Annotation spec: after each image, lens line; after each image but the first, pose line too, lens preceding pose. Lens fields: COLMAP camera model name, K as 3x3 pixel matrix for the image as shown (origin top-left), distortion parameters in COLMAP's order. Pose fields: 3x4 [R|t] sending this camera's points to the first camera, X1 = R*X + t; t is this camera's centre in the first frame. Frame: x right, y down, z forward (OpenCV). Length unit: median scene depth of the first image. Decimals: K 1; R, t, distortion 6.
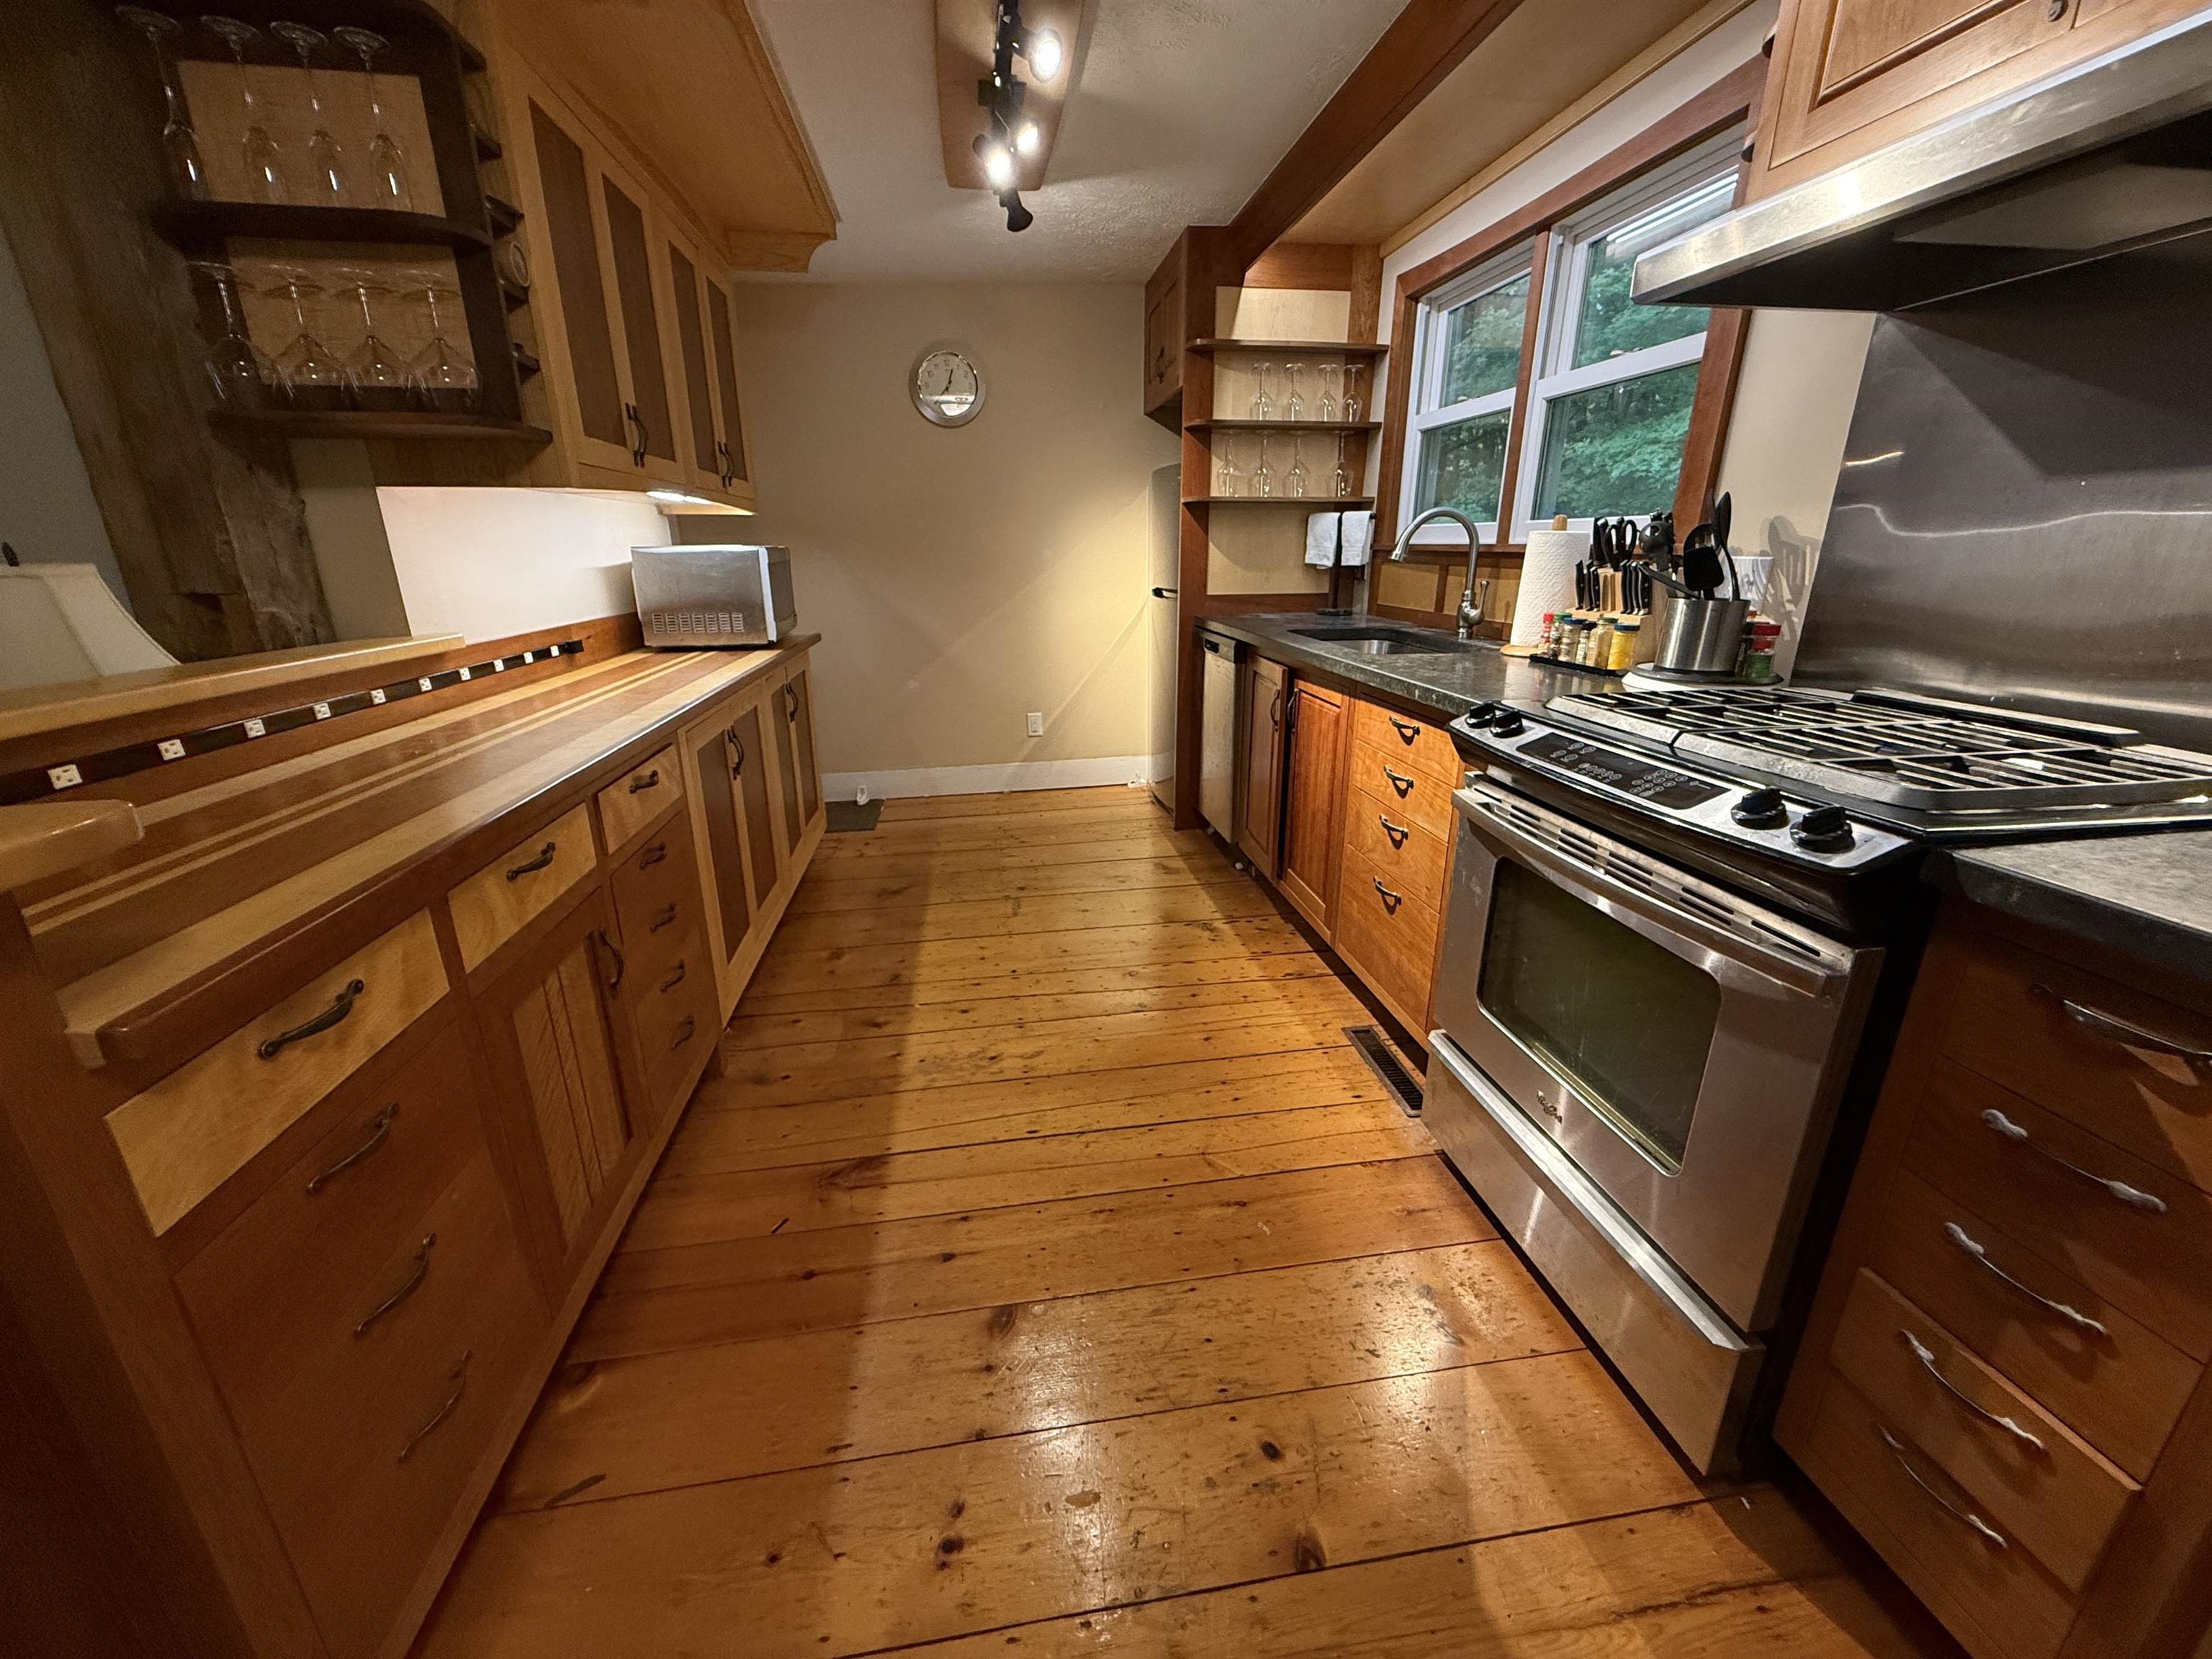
lens RADIAL K [[879.9, 0, 1106.0], [0, 879.9, 829.5], [0, 0, 1]] dist [0.000715, 0.000102]
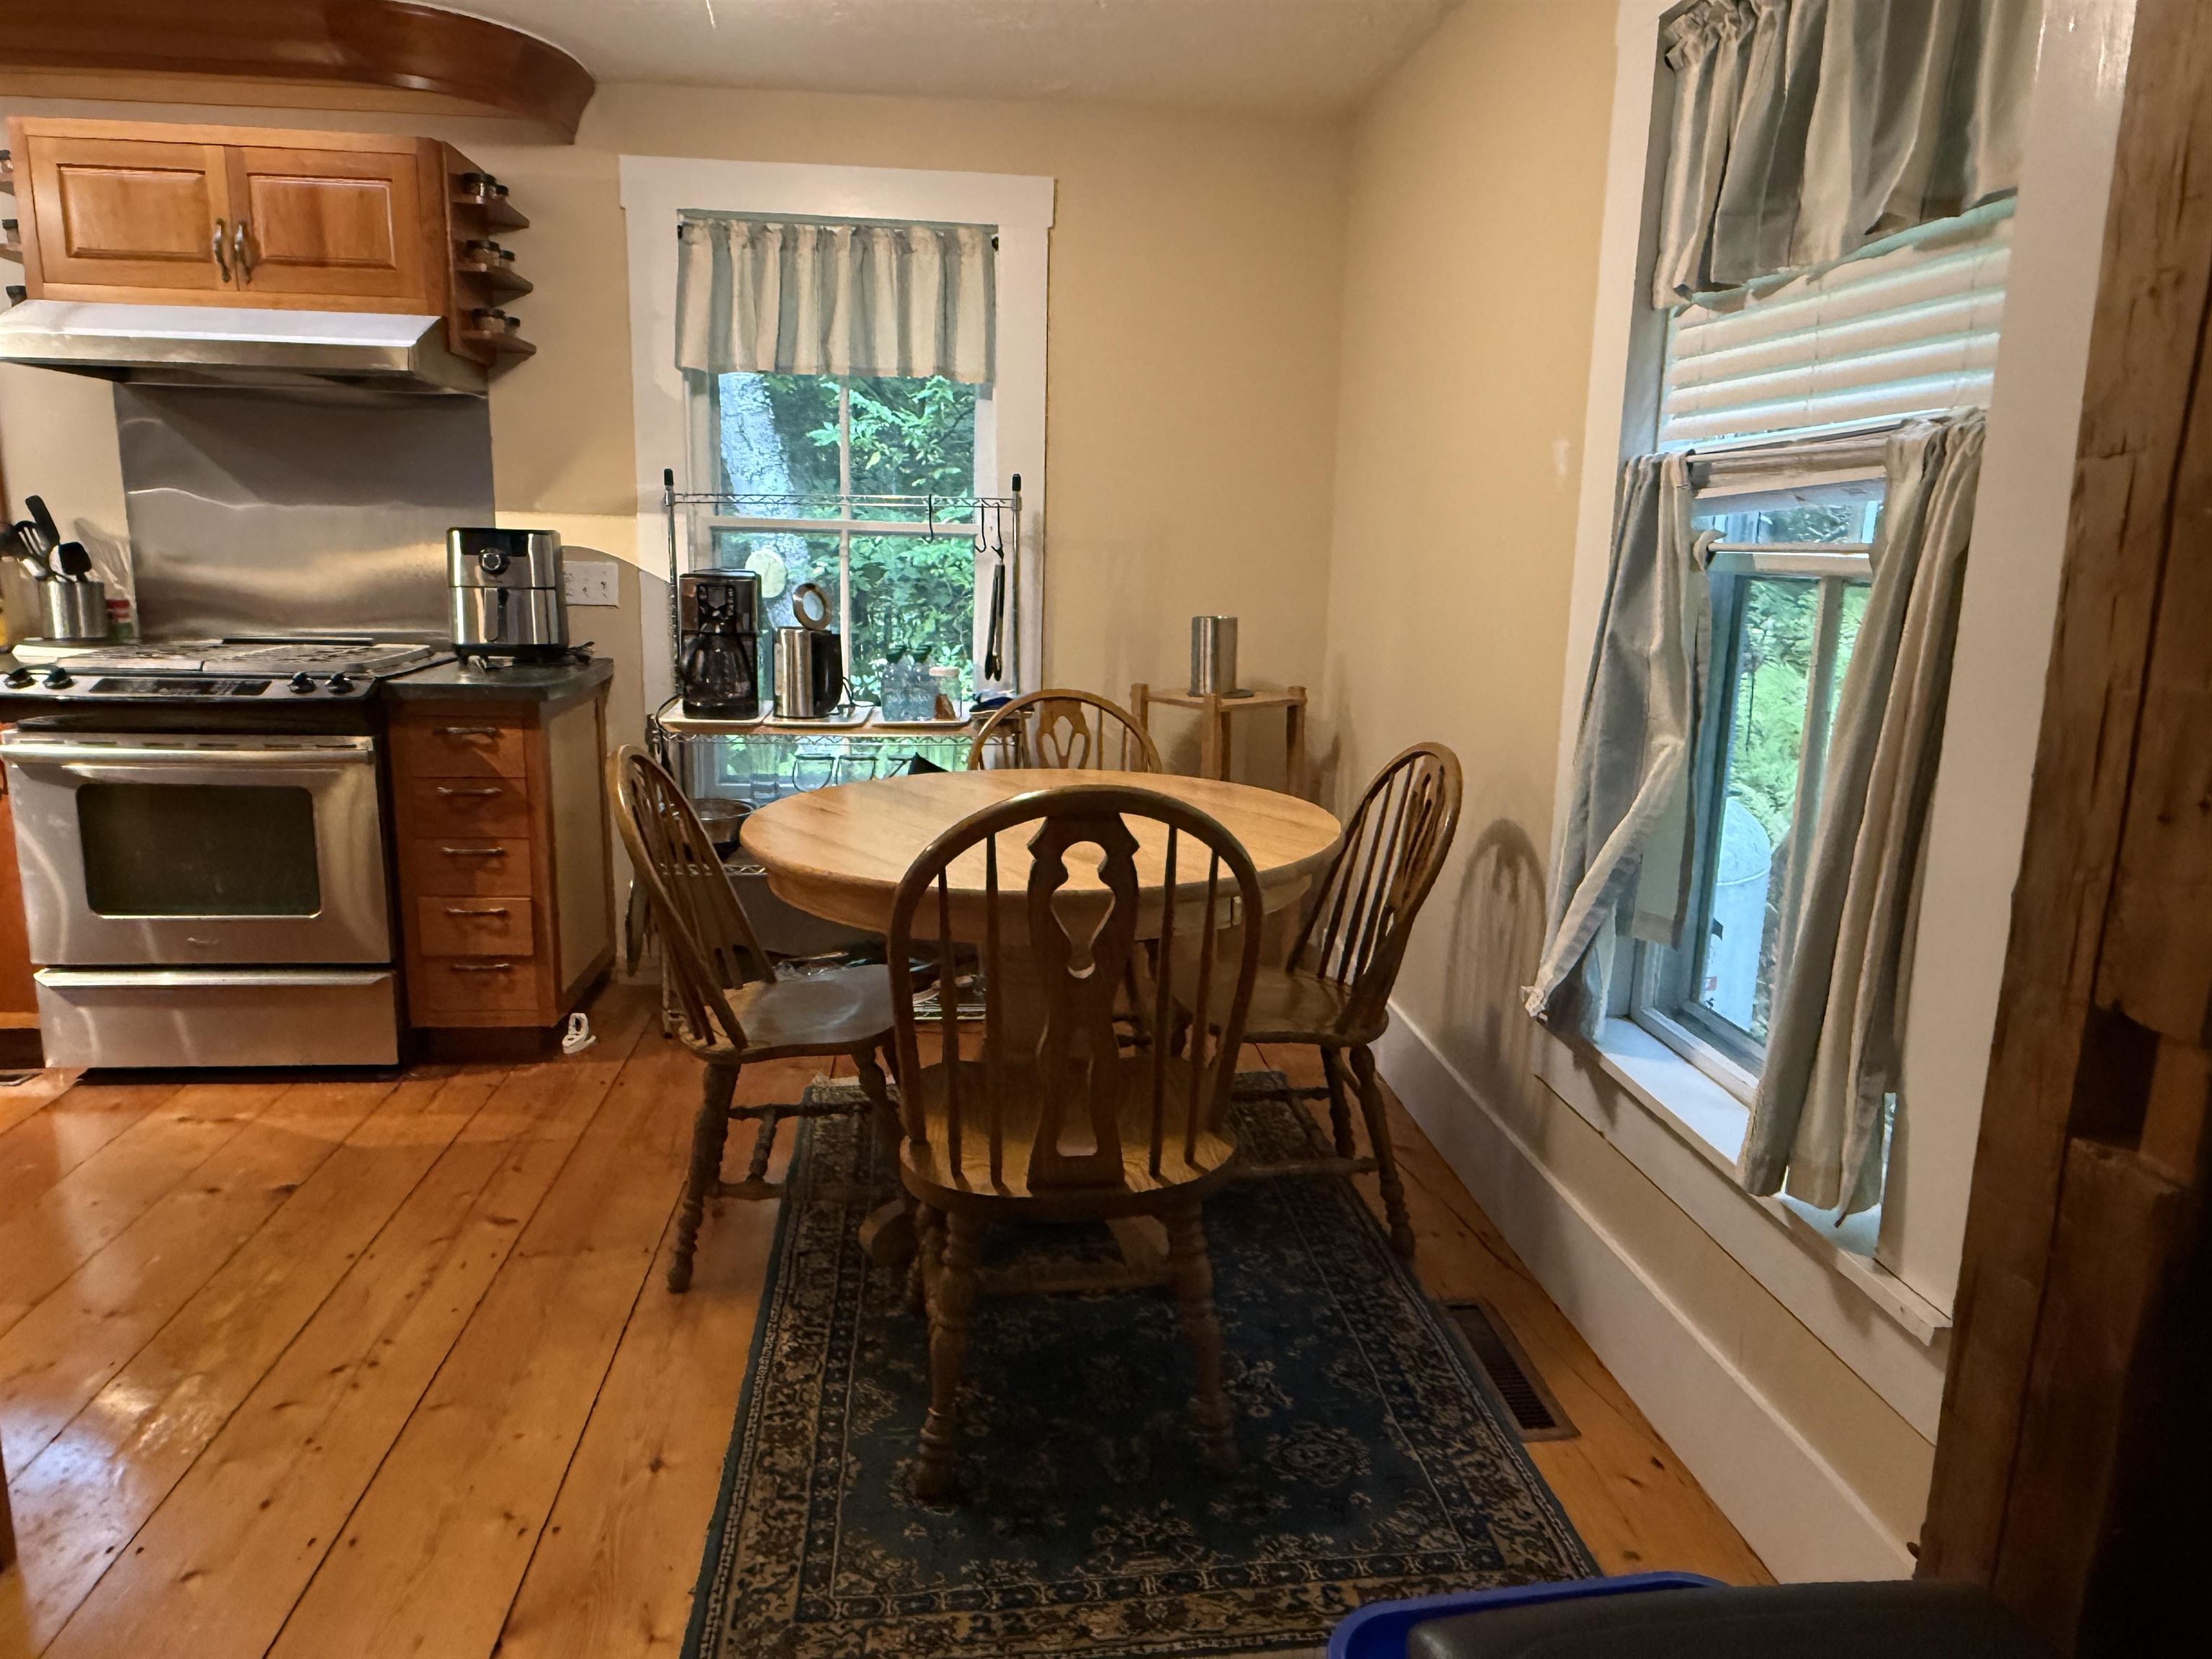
lens RADIAL K [[1510.9, 0, 1106.0], [0, 1510.9, 829.5], [0, 0, 1]] dist [0.005270, 0.003756]
pose [[0.045603, -0.182401, 0.982166, -1.438182], [0.286740, 0.944206, 0.162037, 0.142863], [-0.956923, 0.274237, 0.095360, -0.517227]]
